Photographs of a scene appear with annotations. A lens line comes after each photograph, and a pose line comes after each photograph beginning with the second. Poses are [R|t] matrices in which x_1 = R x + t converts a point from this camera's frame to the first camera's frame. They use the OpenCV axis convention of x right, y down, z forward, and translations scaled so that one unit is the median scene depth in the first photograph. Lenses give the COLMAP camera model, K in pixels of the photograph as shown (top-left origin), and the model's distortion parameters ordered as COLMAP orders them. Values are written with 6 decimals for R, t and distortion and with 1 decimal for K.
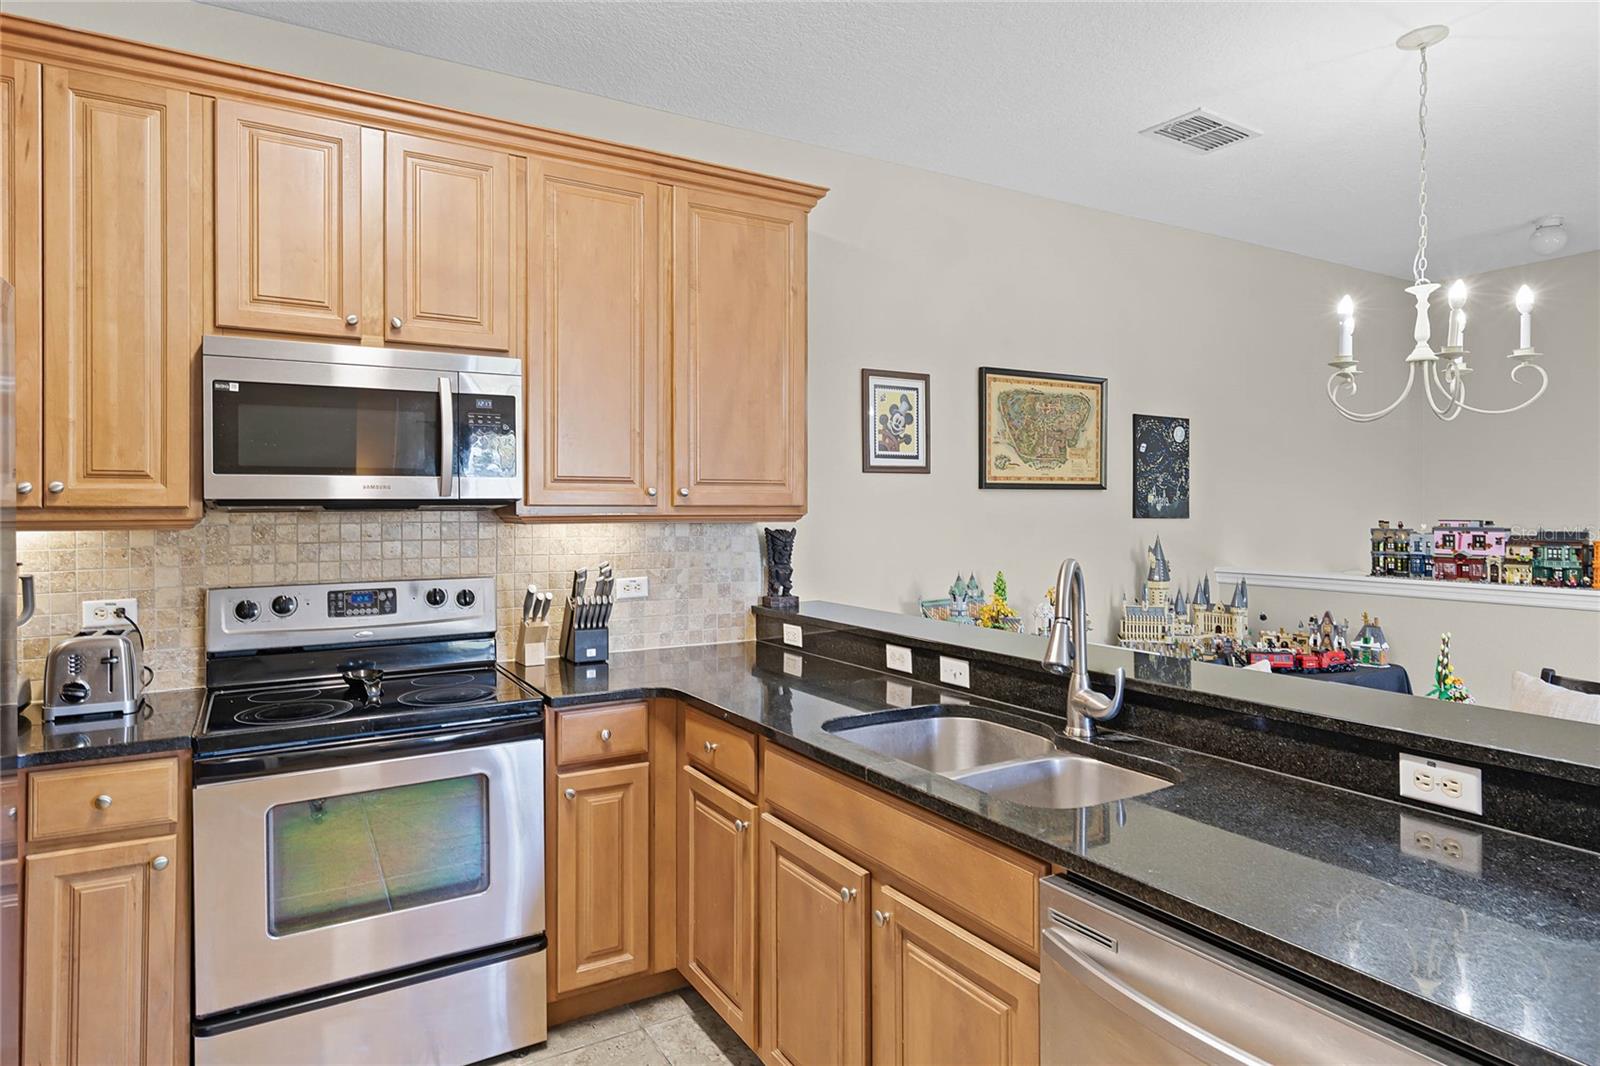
lens RADIAL K [[923.6, 0, 797.2], [0, 923.6, 507.8], [0, 0, 1]] dist [0.003545, 0.001400]
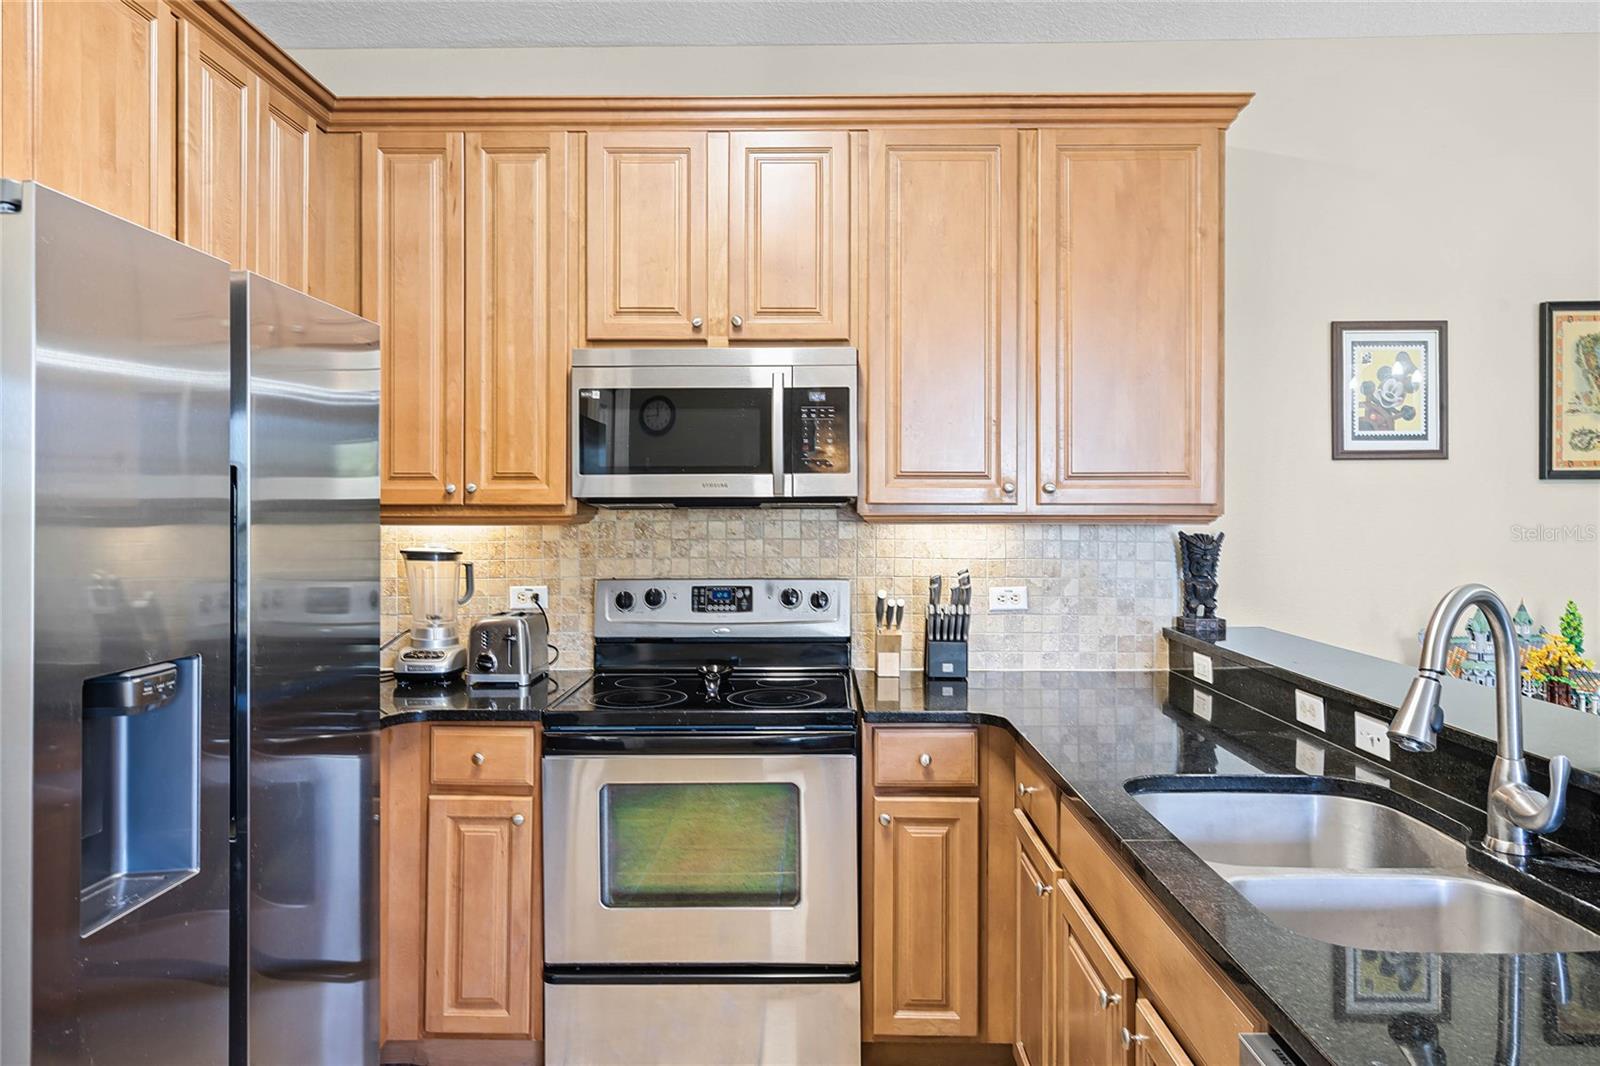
lens RADIAL K [[1033.6, 0, 796.1], [0, 1033.6, 505.1], [0, 0, 1]] dist [0.005194, 0.001580]
pose [[0.851844, 0.000939, -0.523795, 0.183270], [-0.001484, 0.999999, -0.000620, -0.000335], [0.523793, 0.001305, 0.851844, 0.070897]]
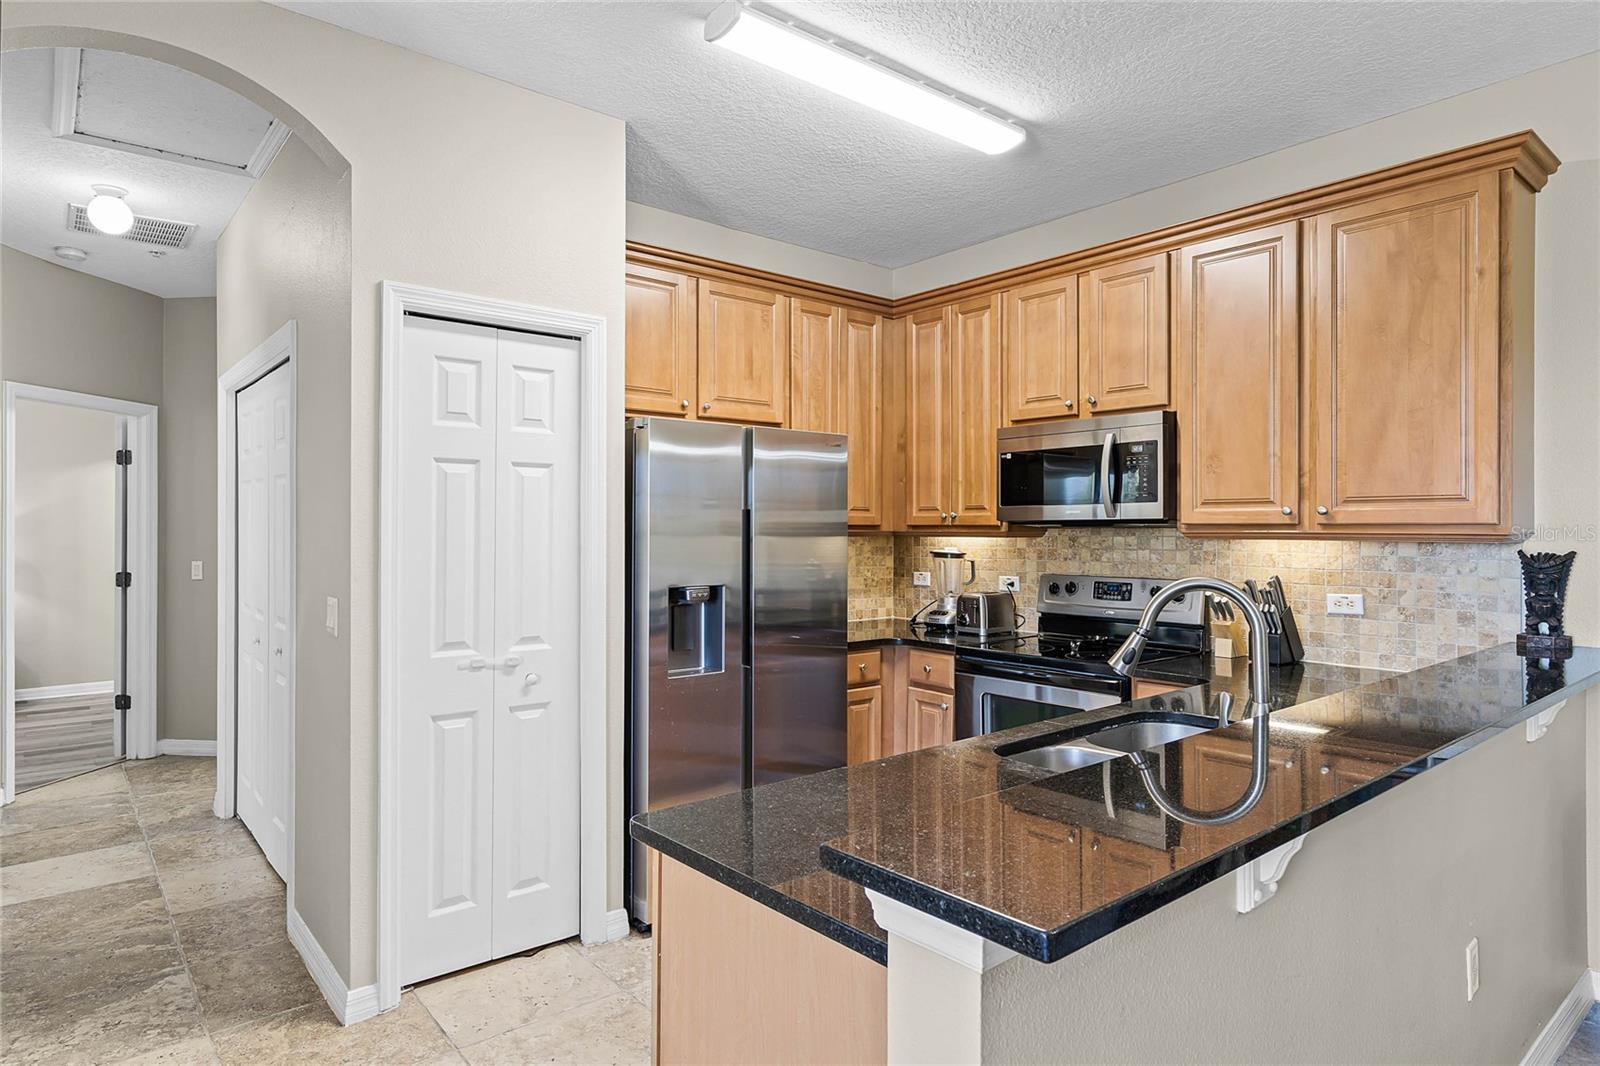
lens RADIAL K [[907.5, 0, 798.5], [0, 907.5, 522.4], [0, 0, 1]] dist [0.004507, 0.002492]
pose [[0.154649, -0.002276, -0.987967, 0.813332], [0.000517, 0.999997, -0.002222, -0.002050], [0.987969, -0.000167, 0.154650, 0.278591]]
